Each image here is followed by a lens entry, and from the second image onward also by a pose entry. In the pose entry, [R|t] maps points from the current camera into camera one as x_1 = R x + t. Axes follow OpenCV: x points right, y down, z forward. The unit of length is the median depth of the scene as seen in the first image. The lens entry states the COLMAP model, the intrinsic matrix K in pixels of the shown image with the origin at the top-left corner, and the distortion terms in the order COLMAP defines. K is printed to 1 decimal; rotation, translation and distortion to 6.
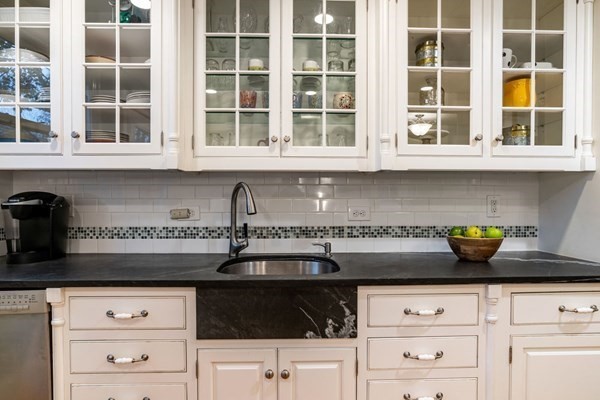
lens RADIAL K [[333.4, 0, 300.9], [0, 333.4, 204.3], [0, 0, 1]] dist [-0.030009, 0.016447]
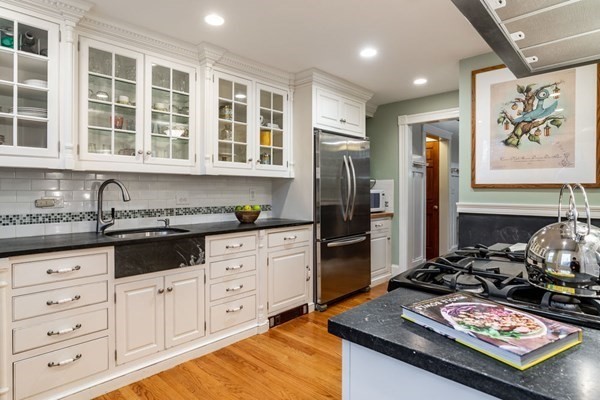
lens RADIAL K [[333.4, 0, 300.9], [0, 333.4, 204.3], [0, 0, 1]] dist [-0.030009, 0.016447]
pose [[0.714190, -0.028122, 0.699387, -0.629455], [0.007871, 0.999452, 0.032150, 0.002470], [-0.699908, -0.017456, 0.714020, -0.618334]]
